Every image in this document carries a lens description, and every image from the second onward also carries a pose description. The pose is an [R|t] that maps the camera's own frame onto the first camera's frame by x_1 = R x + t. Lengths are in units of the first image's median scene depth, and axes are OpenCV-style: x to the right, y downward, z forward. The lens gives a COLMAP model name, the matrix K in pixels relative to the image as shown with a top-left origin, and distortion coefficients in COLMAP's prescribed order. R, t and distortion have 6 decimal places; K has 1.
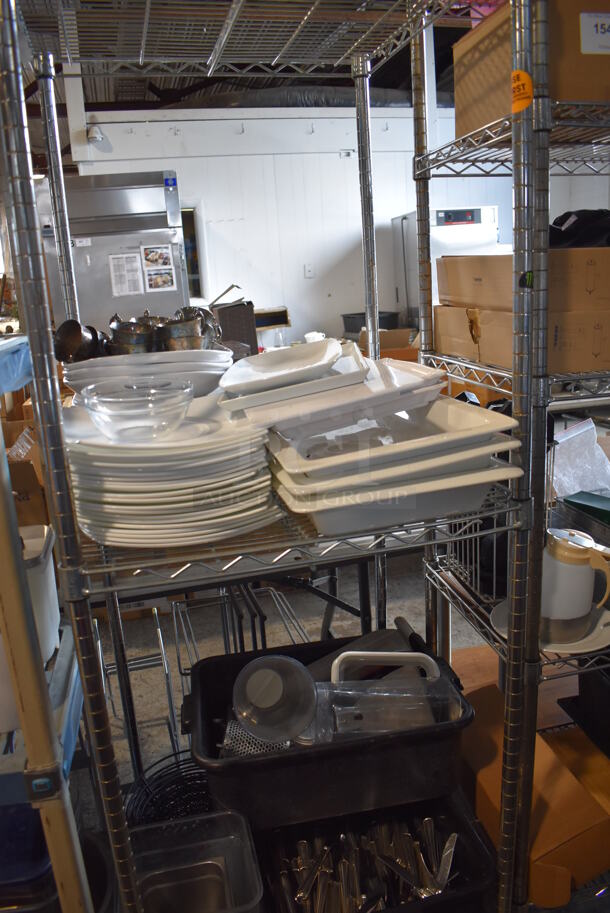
lens RADIAL K [[715.1, 0, 273.9], [0, 715.1, 459.1], [0, 0, 1]] dist [-0.107691, -0.000335]
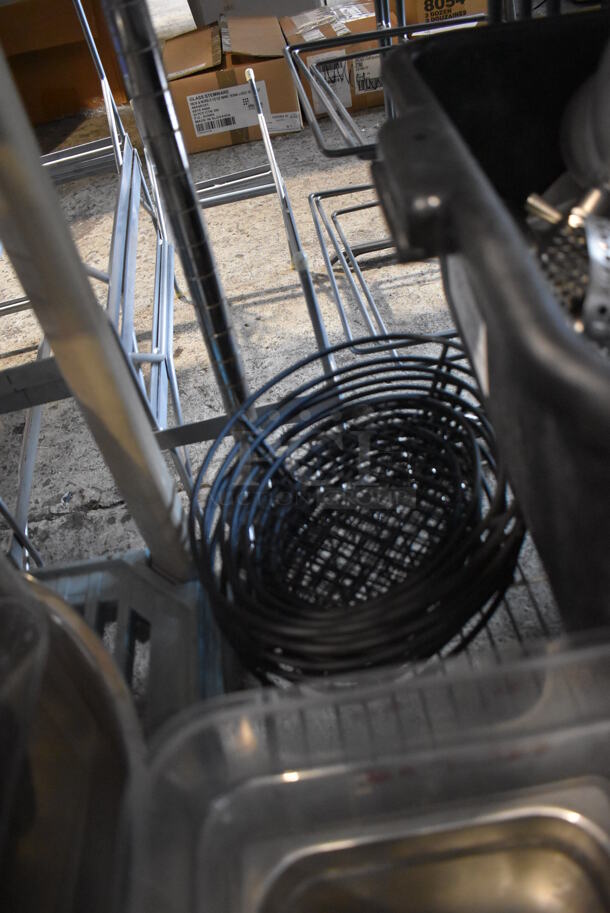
lens RADIAL K [[715.1, 0, 273.9], [0, 715.1, 459.1], [0, 0, 1]] dist [-0.107691, -0.000335]
pose [[0.989292, 0.001827, -0.145938, -0.126355], [0.075083, 0.851087, 0.519629, 0.298200], [0.125155, -0.525022, 0.841836, 0.708704]]
